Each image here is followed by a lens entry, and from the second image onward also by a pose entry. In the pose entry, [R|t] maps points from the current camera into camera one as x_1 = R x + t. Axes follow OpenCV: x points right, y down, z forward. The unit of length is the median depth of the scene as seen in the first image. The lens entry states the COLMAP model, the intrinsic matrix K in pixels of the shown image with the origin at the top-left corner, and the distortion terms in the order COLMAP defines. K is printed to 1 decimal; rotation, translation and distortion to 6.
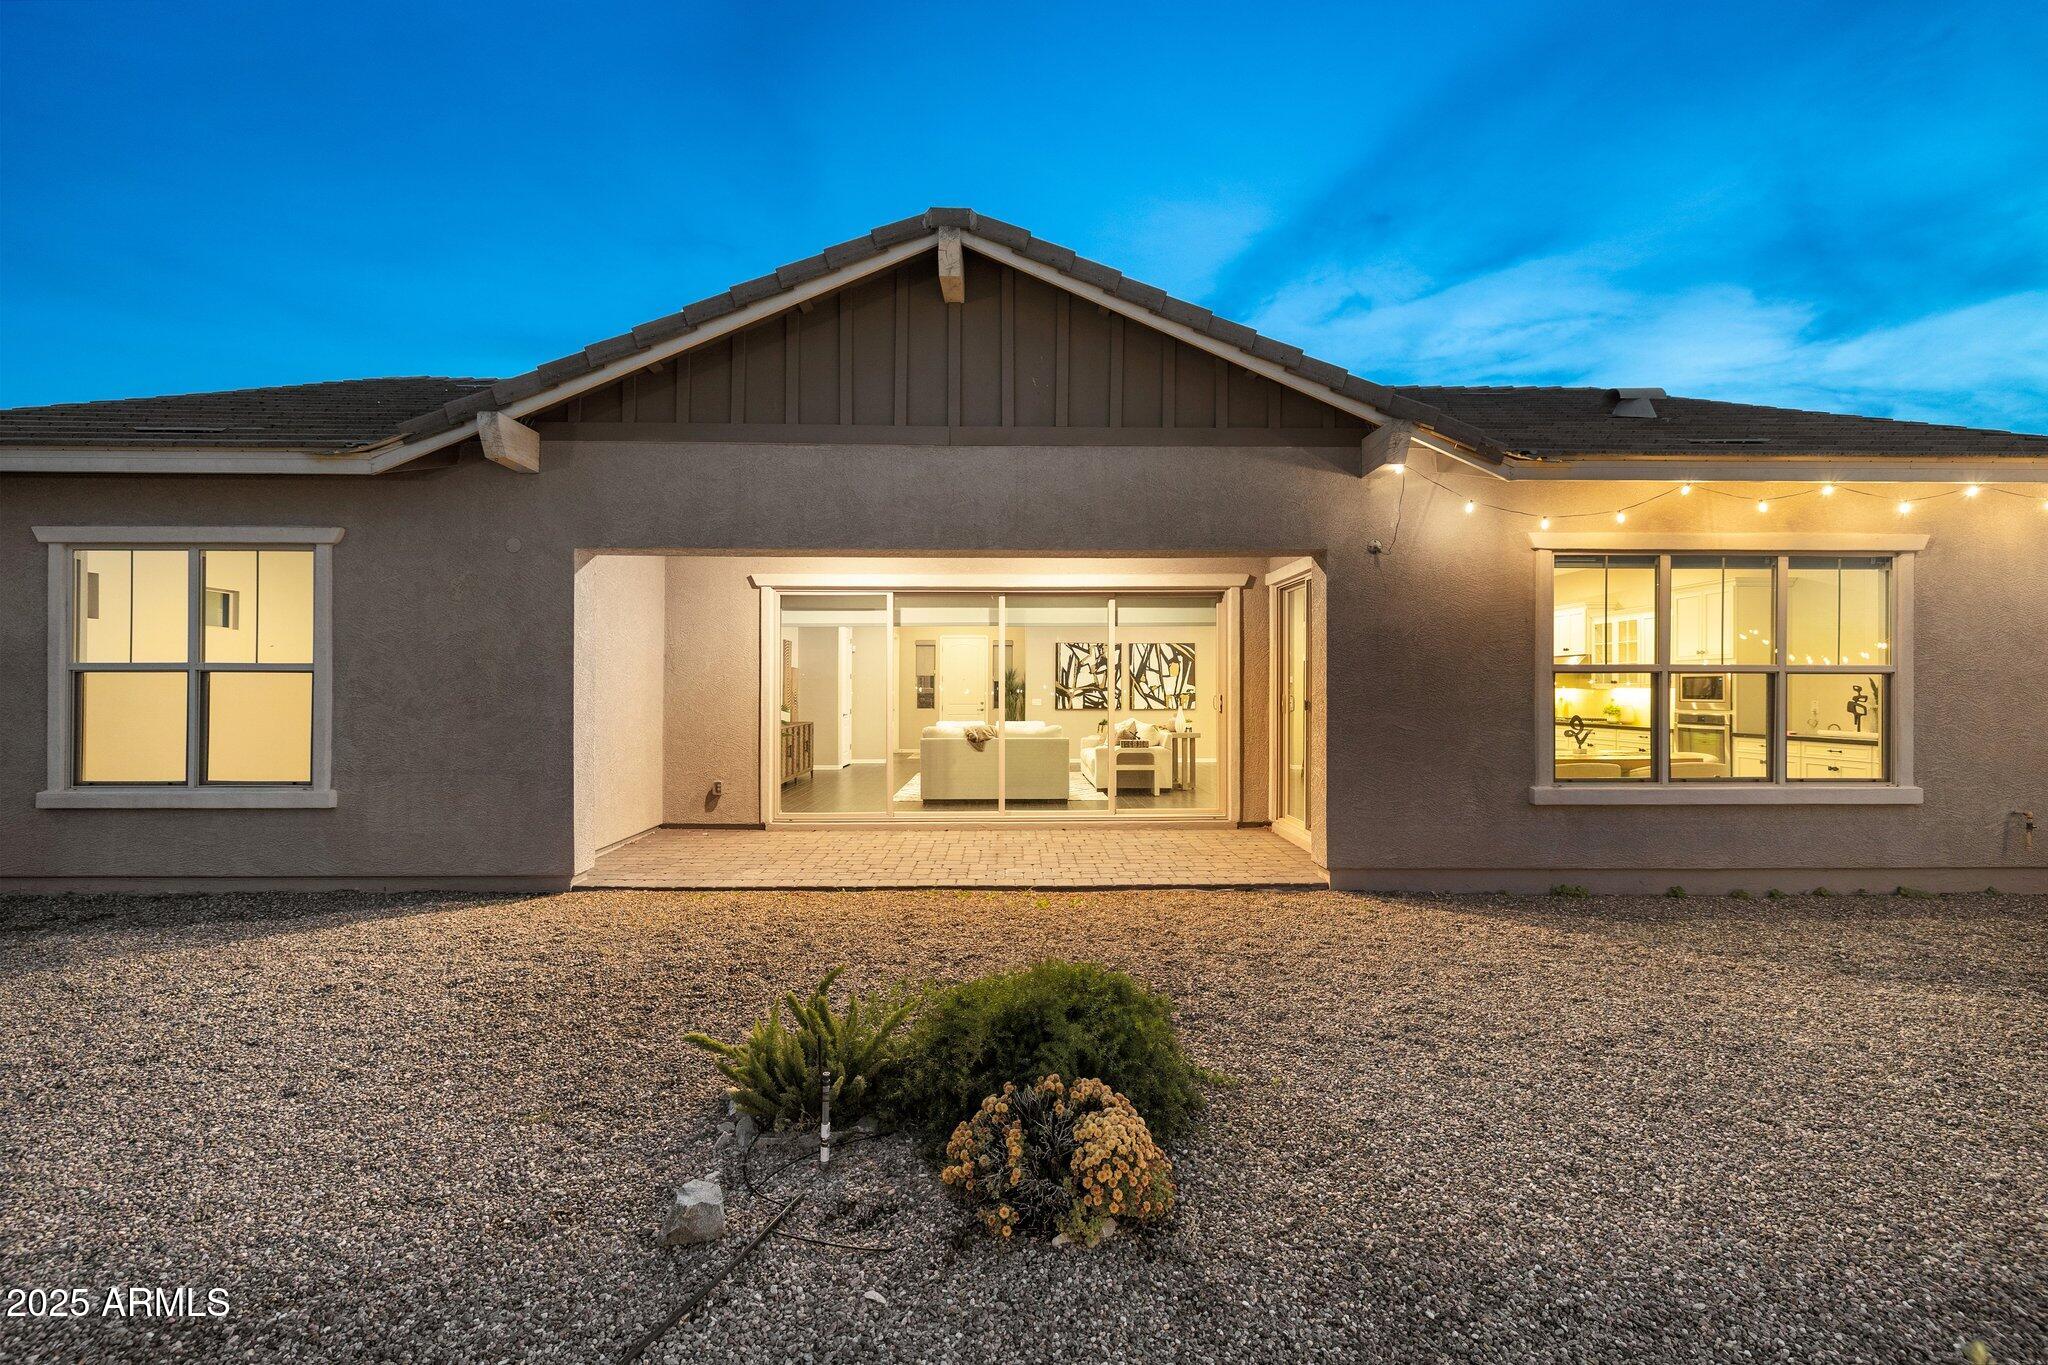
lens RADIAL K [[883.9, 0, 1024.1], [0, 883.9, 677.2], [0, 0, 1]] dist [0.003366, 0.000644]
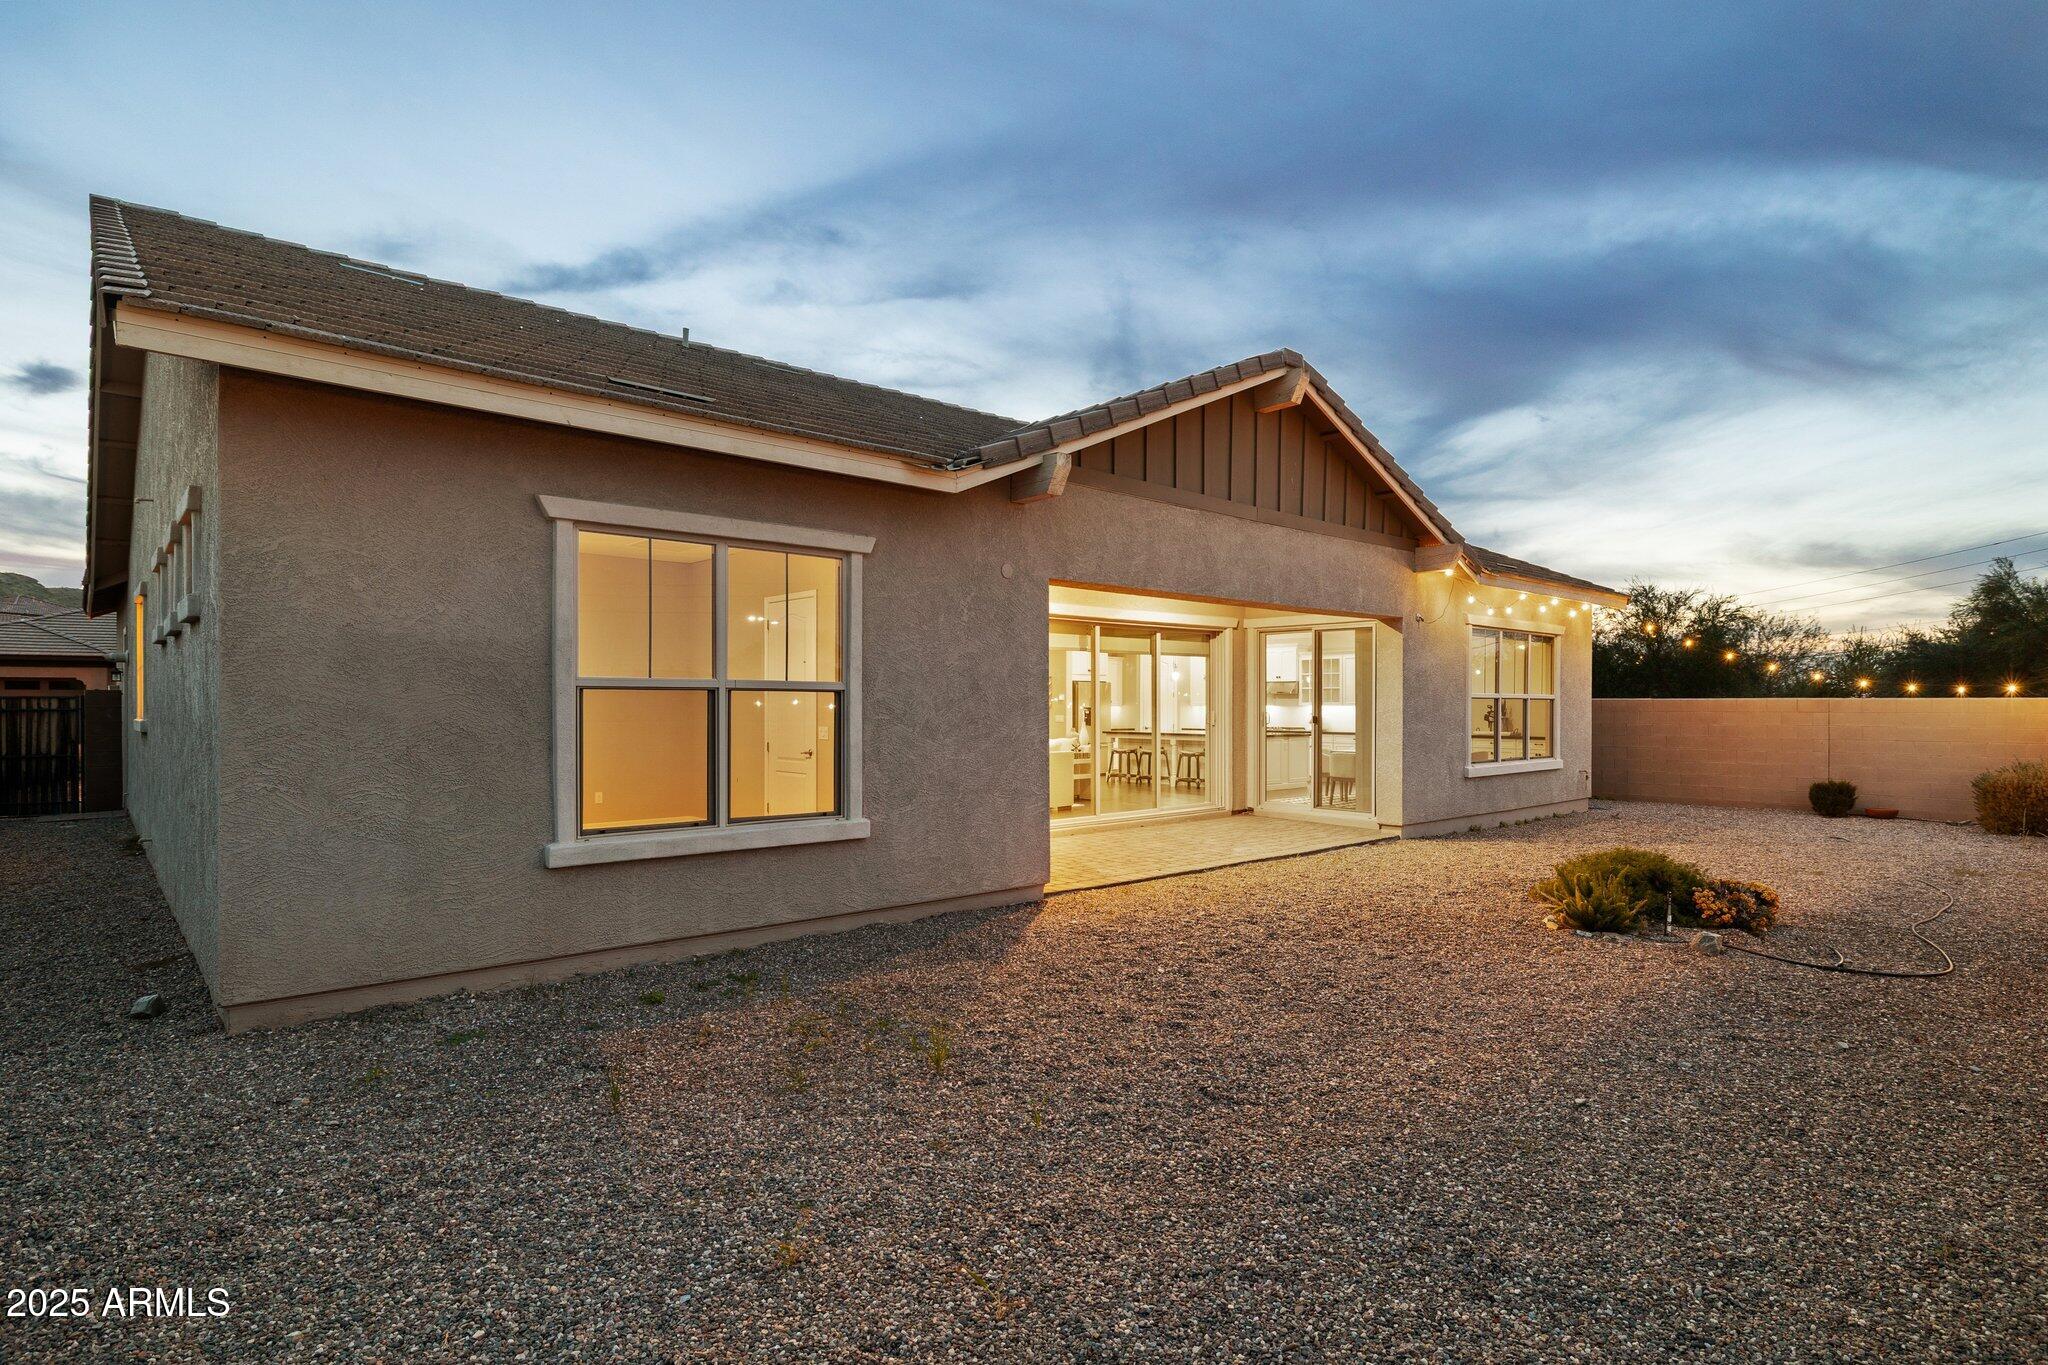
lens RADIAL K [[1084.9, 0, 1025.2], [0, 1084.9, 698.5], [0, 0, 1]] dist [0.006529, -0.000169]
pose [[0.742699, 0.005186, 0.669605, -1.410140], [-0.012492, 0.999903, 0.006112, -0.007802], [-0.669509, -0.012904, 0.742692, 0.040558]]
